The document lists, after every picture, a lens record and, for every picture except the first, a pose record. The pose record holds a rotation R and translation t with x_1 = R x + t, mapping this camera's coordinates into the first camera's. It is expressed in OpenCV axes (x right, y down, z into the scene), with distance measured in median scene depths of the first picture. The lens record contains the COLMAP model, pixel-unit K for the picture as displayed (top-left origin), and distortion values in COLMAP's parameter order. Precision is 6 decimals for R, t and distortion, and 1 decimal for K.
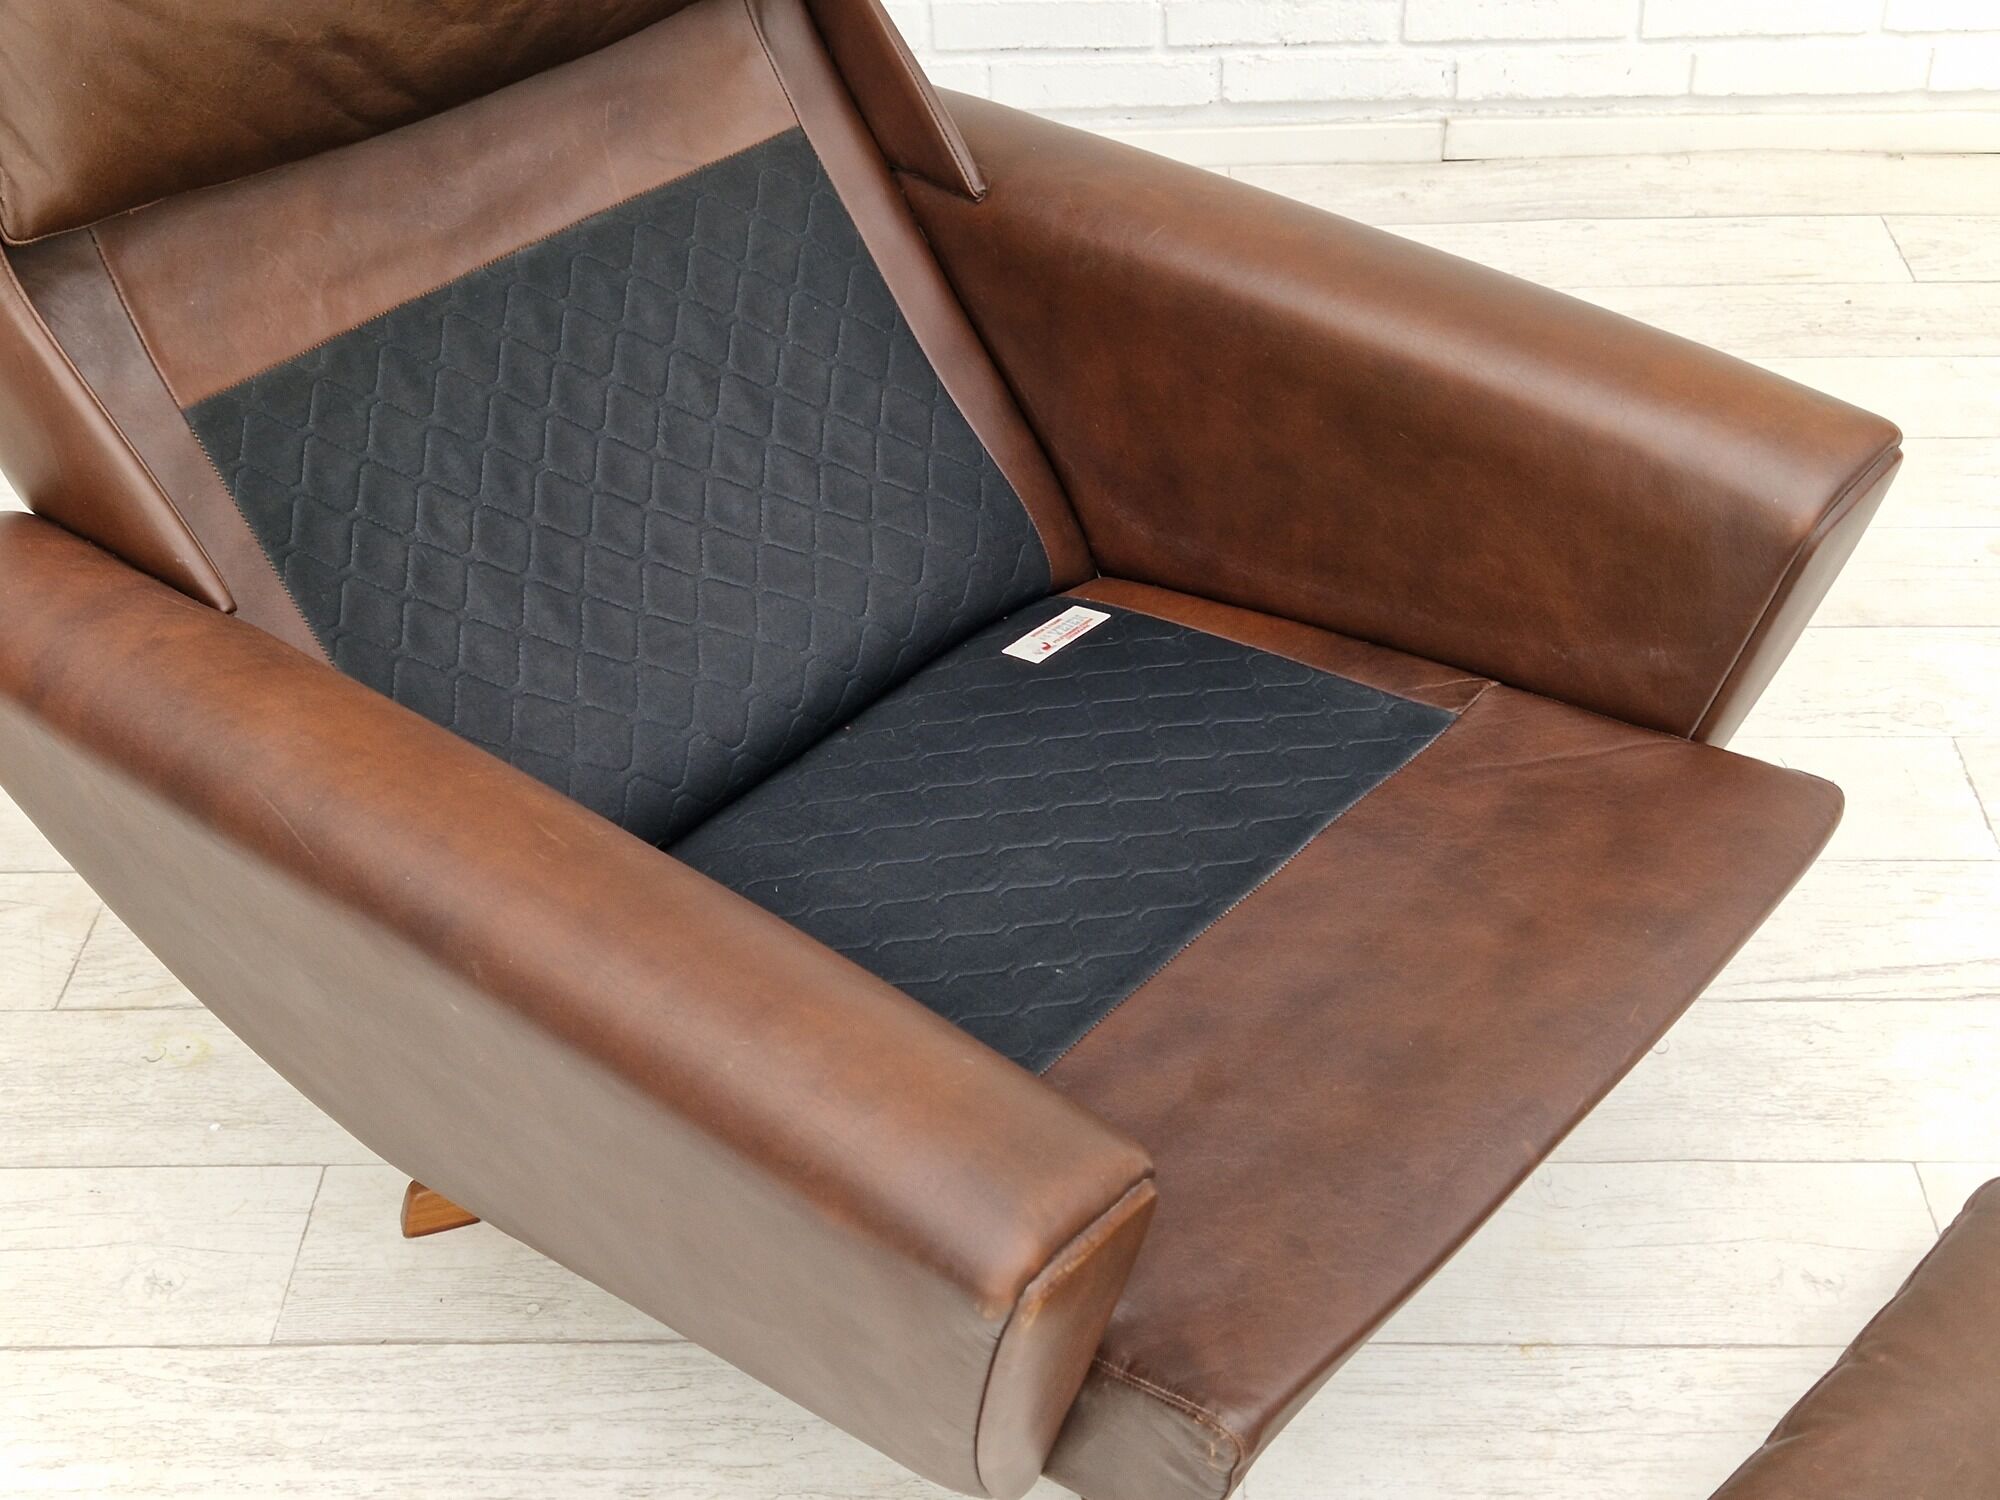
lens RADIAL K [[2608.2, 0, 1000.0], [0, 2608.2, 750.0], [0, 0, 1]] dist [0.086882, -0.049686]
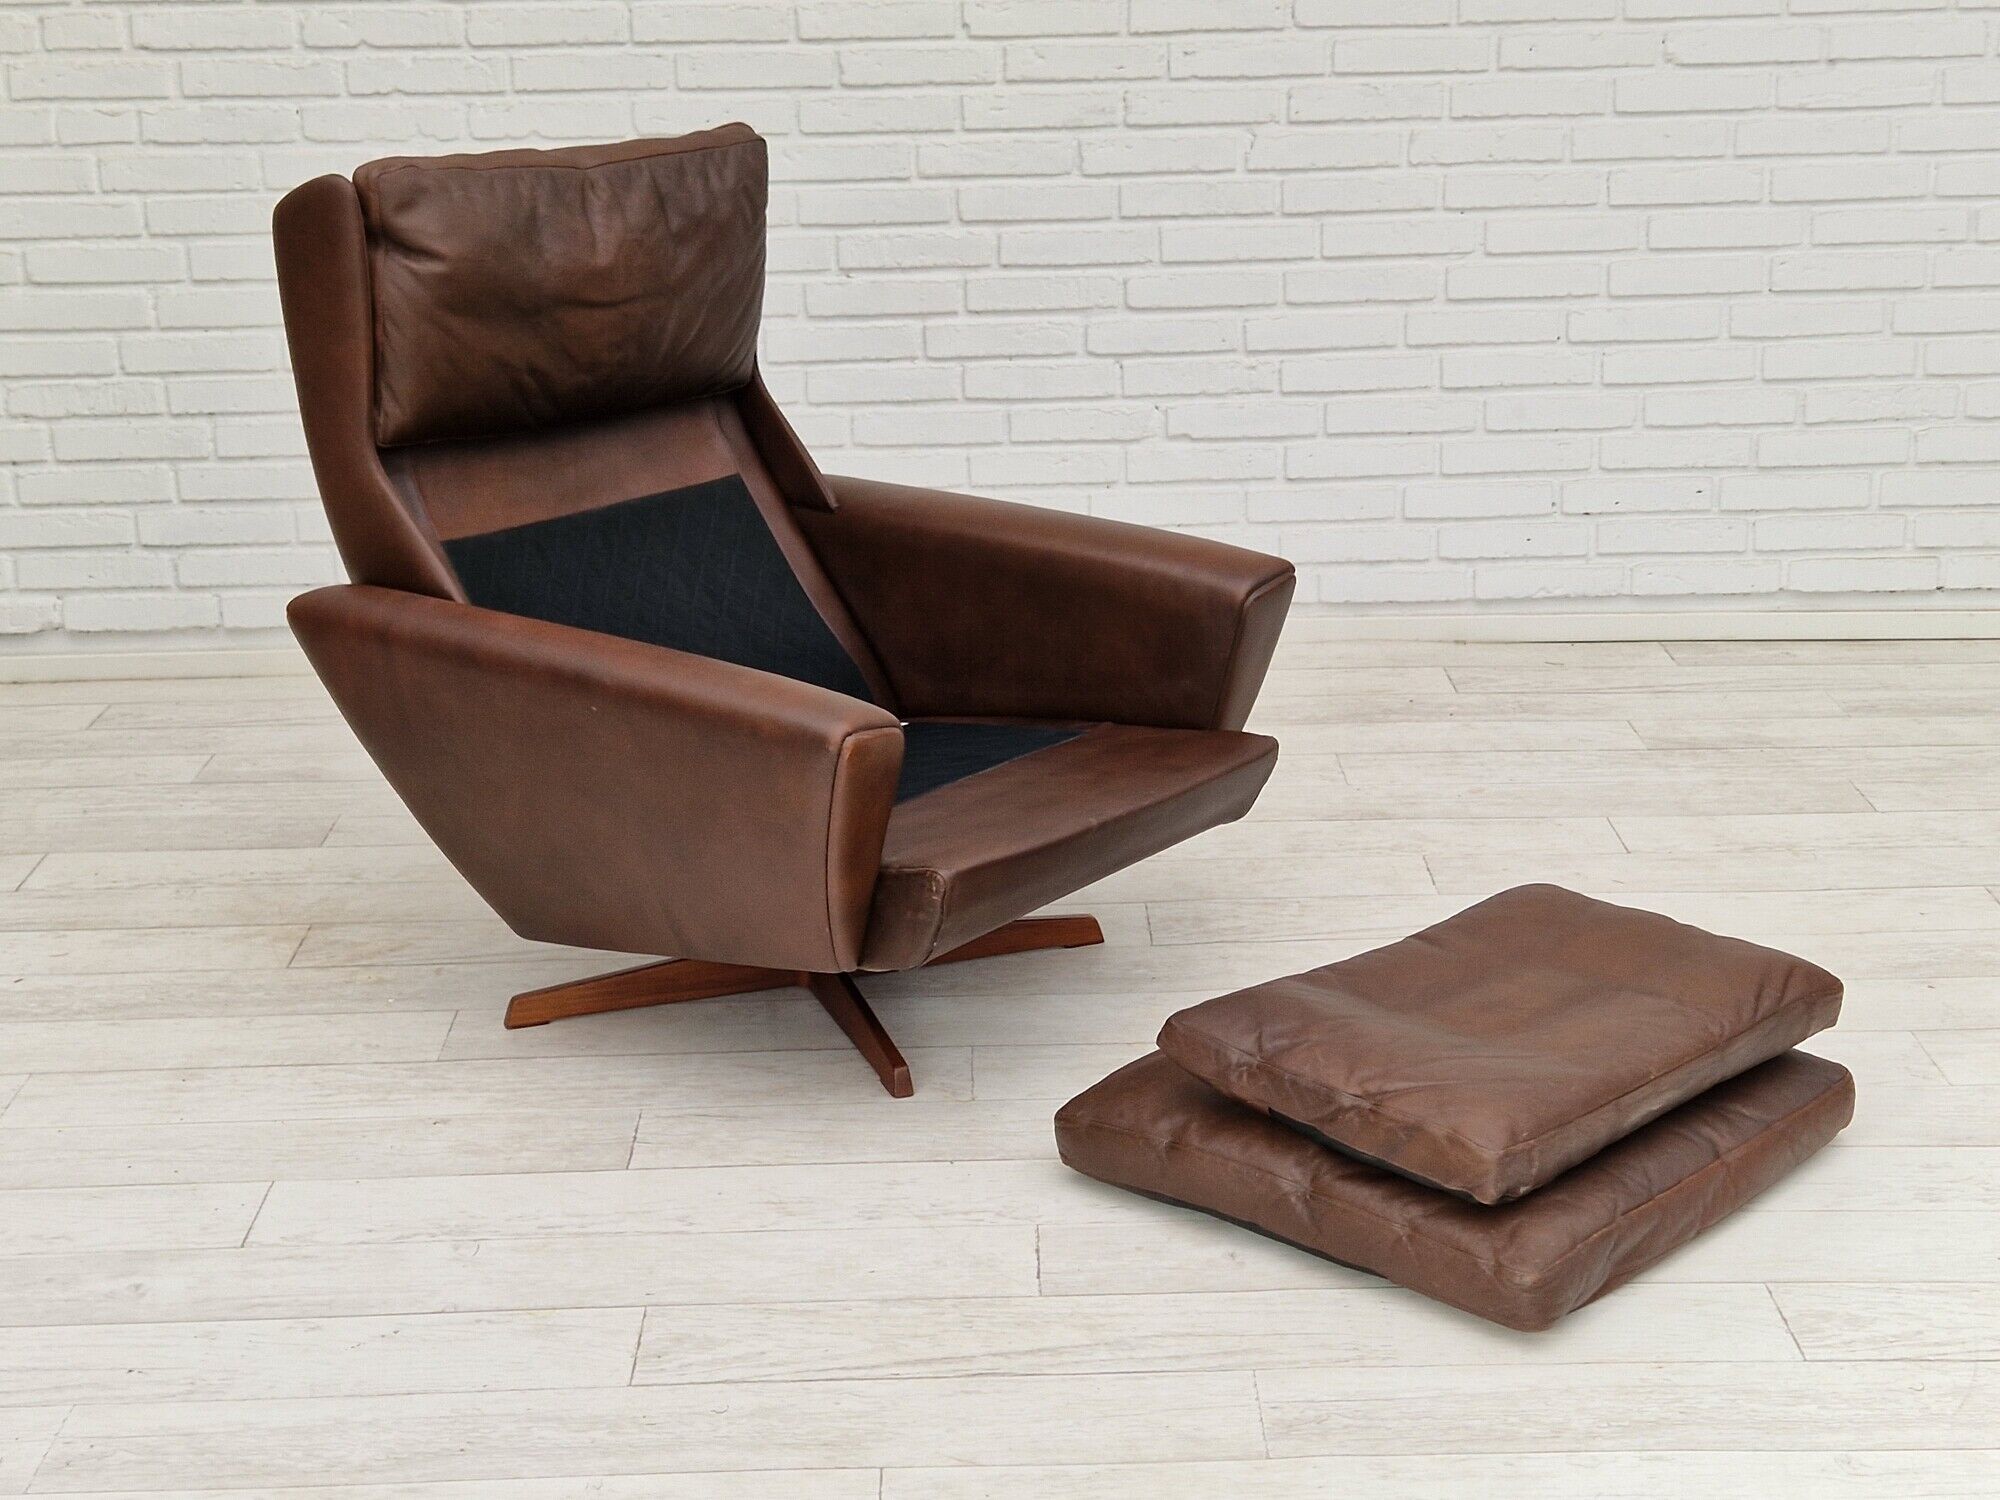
lens RADIAL K [[3299.6, 0, 1029.4], [0, 3299.6, 751.4], [0, 0, 1]] dist [0.207385, -0.715558]
pose [[0.999210, -0.005748, 0.039327, 0.034995], [0.019587, 0.932200, -0.361412, 0.776761], [-0.034583, 0.361897, 0.931576, -1.093311]]
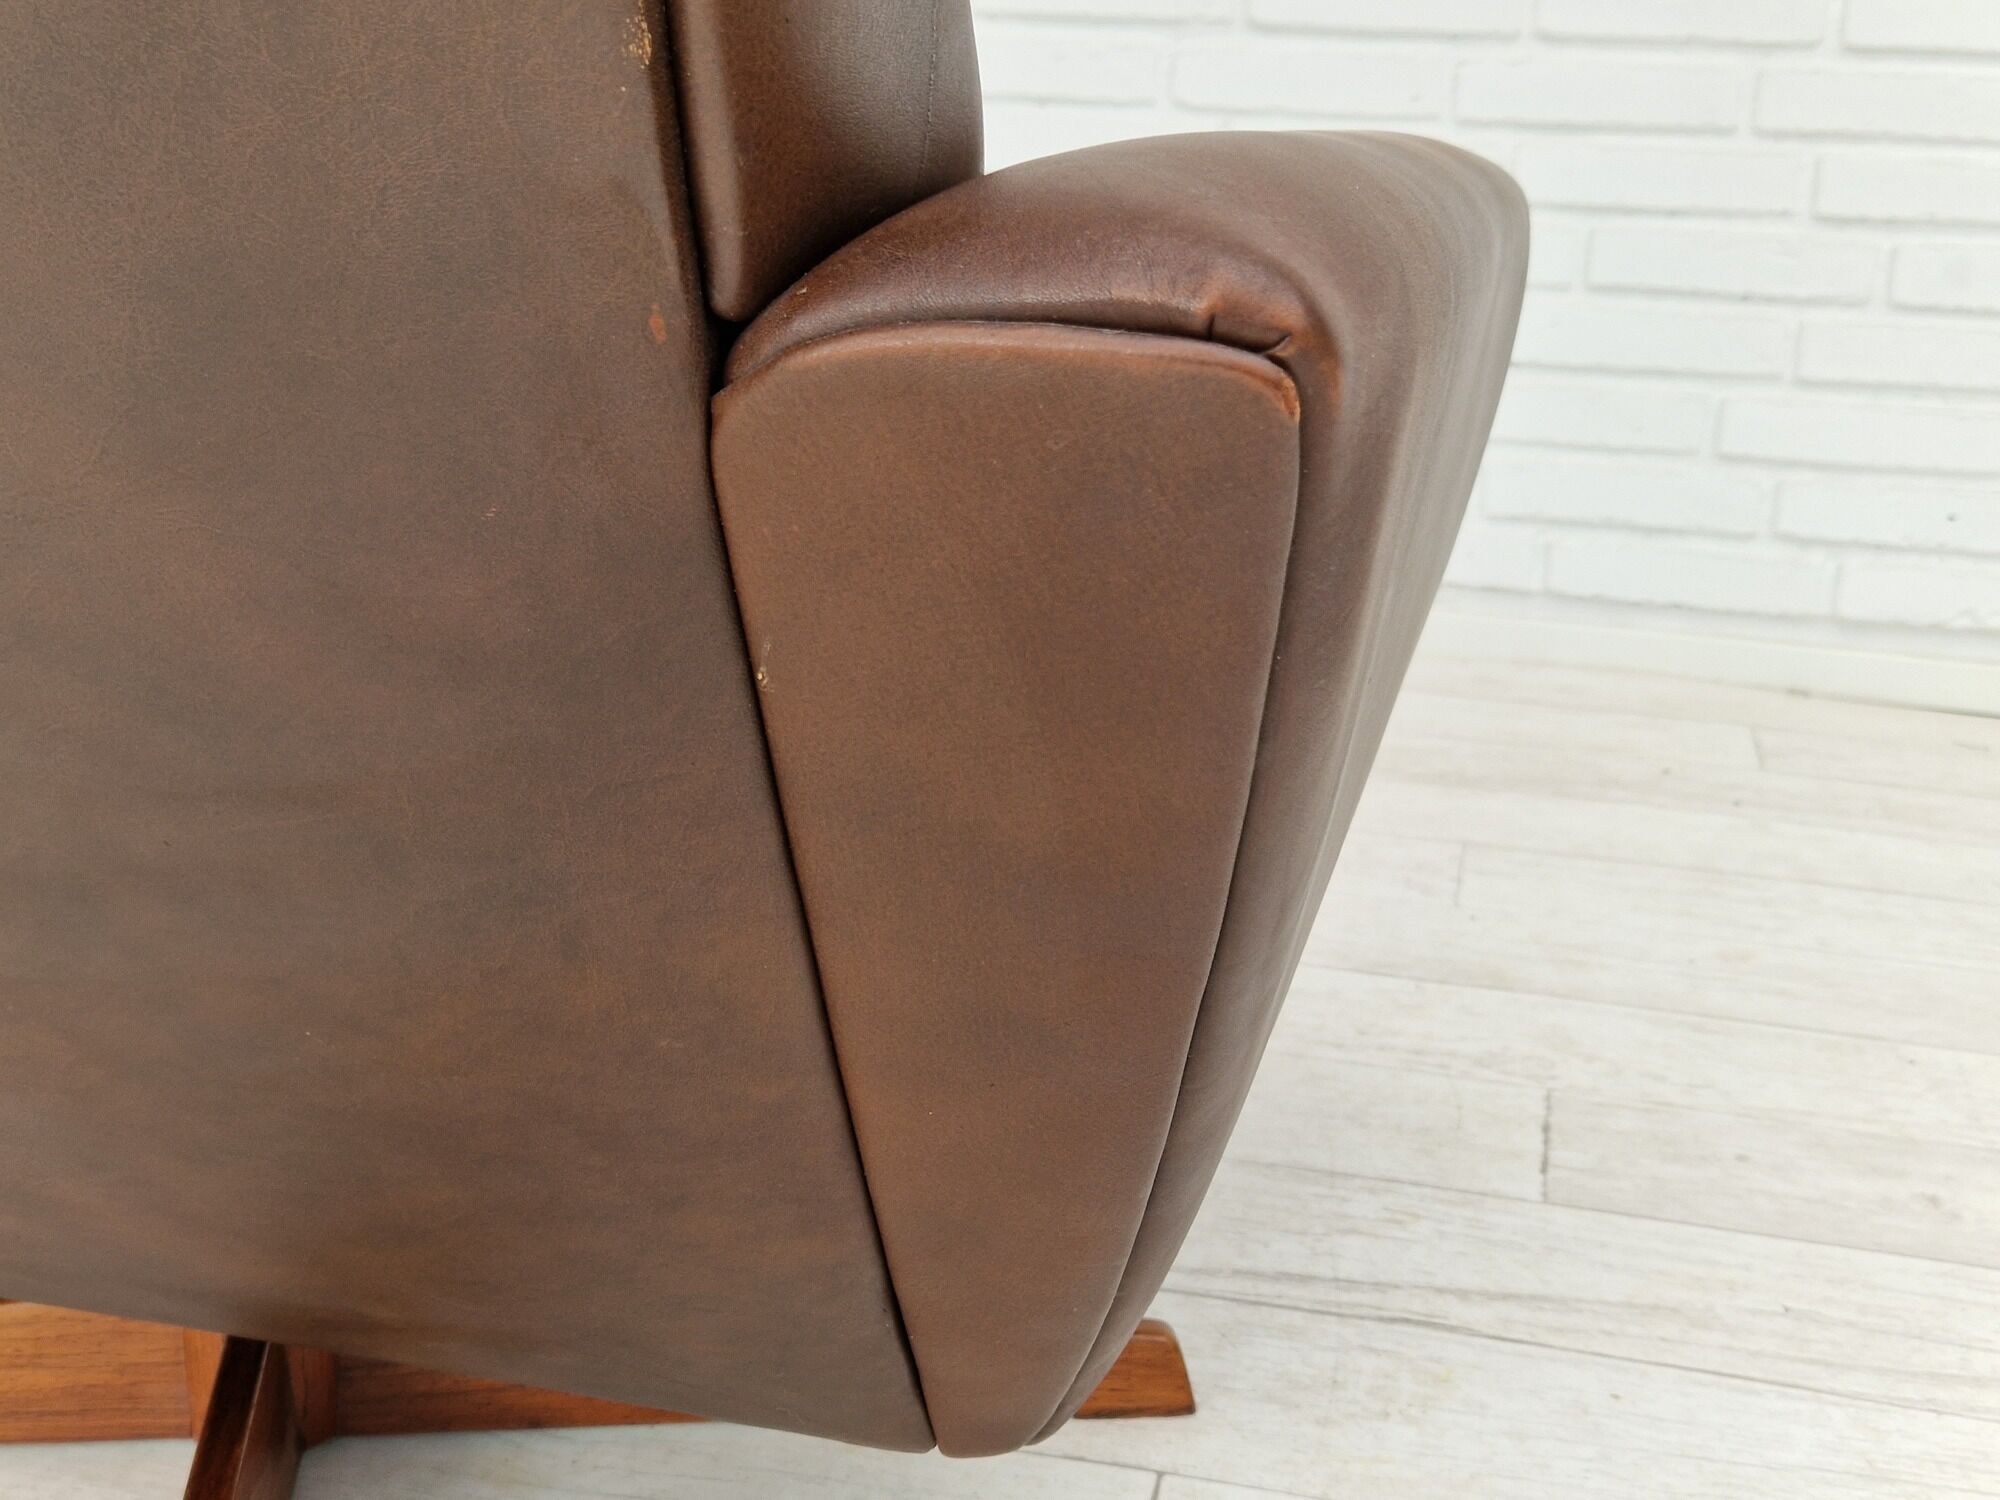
lens RADIAL K [[2608.2, 0, 1000.0], [0, 2608.2, 750.0], [0, 0, 1]] dist [0.086882, -0.049686]
pose [[0.976967, 0.118418, -0.177519, 0.376789], [-0.179406, 0.906232, -0.382828, 0.231381], [0.115539, 0.405858, 0.906604, 0.366290]]
